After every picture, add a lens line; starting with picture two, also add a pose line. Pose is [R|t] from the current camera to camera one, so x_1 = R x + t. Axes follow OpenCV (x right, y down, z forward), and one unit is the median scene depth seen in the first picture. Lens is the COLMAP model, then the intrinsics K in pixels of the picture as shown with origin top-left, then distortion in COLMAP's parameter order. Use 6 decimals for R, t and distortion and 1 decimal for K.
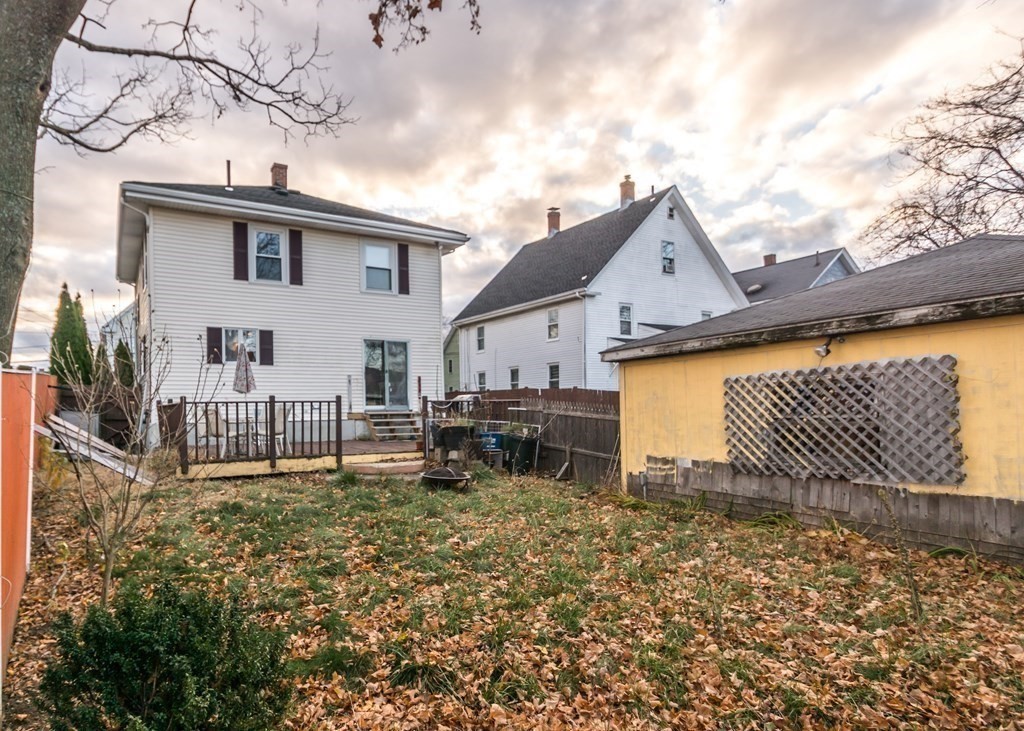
lens RADIAL K [[642.7, 0, 512.3], [0, 642.7, 388.2], [0, 0, 1]] dist [0.035728, -0.000775]
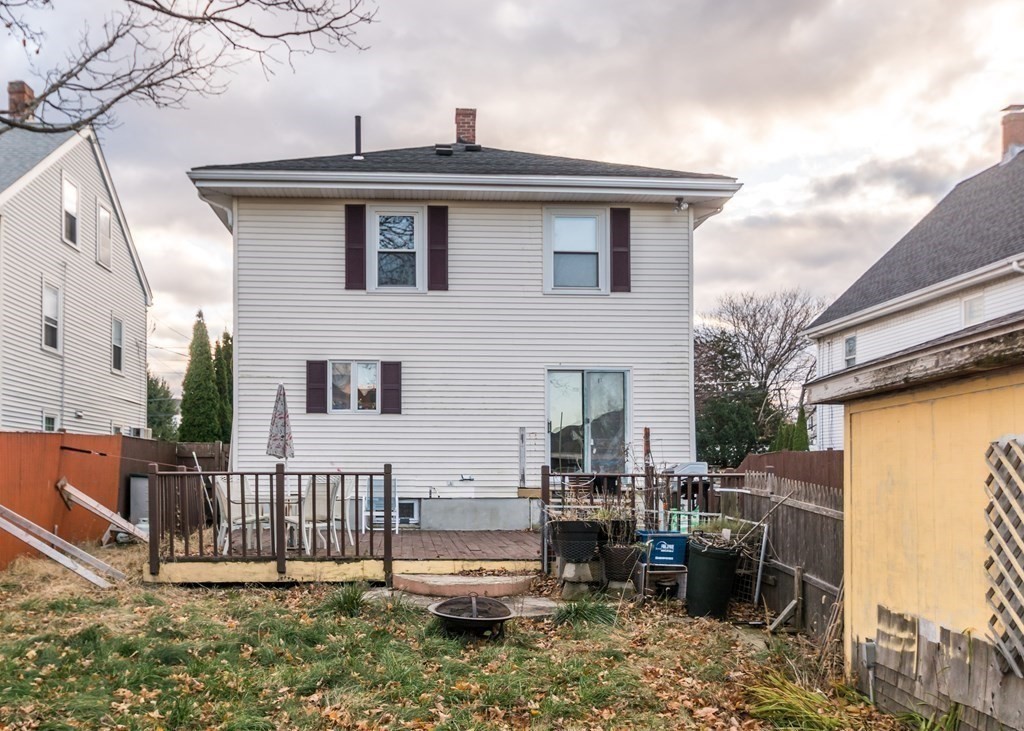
lens RADIAL K [[962.0, 0, 510.7], [0, 962.0, 469.6], [0, 0, 1]] dist [-0.012514, -0.021079]
pose [[0.872425, 0.018414, -0.488401, 0.224615], [-0.002769, 0.999460, 0.032736, -0.010883], [0.488740, -0.027207, 0.872005, 0.193274]]
